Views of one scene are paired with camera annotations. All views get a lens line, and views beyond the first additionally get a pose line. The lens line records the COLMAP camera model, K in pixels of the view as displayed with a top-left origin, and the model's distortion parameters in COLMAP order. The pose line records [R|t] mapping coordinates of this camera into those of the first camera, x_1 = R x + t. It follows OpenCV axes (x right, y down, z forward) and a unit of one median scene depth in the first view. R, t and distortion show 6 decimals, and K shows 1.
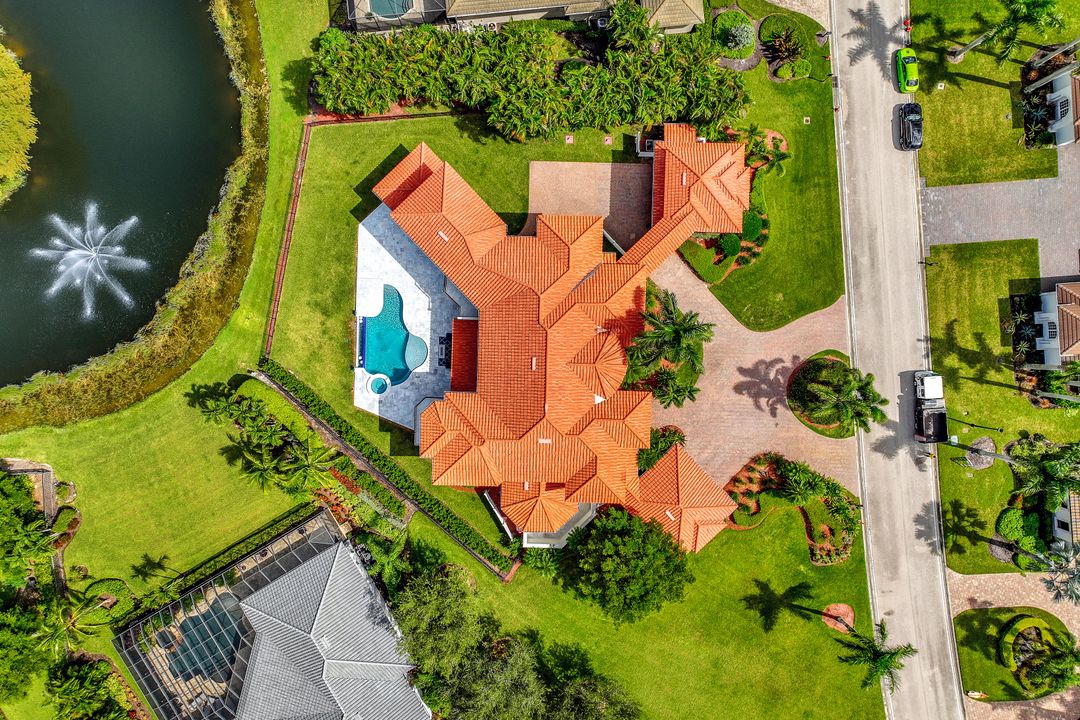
lens RADIAL K [[746.3, 0, 540.0], [0, 746.3, 360.0], [0, 0, 1]] dist [0.016711, -0.001129]
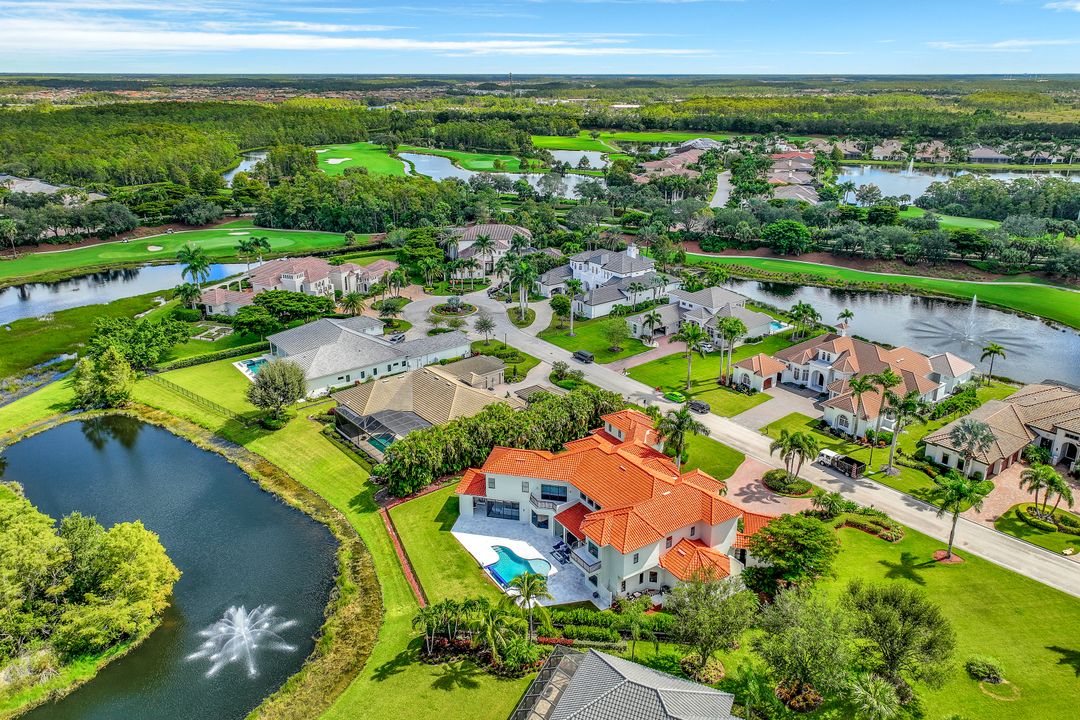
lens RADIAL K [[746.3, 0, 540.0], [0, 746.3, 360.0], [0, 0, 1]] dist [0.016711, -0.001129]
pose [[0.823061, -0.214019, 0.526087, -0.731582], [0.567354, 0.267263, -0.778897, 0.846942], [0.026095, 0.939557, 0.341398, 0.266514]]
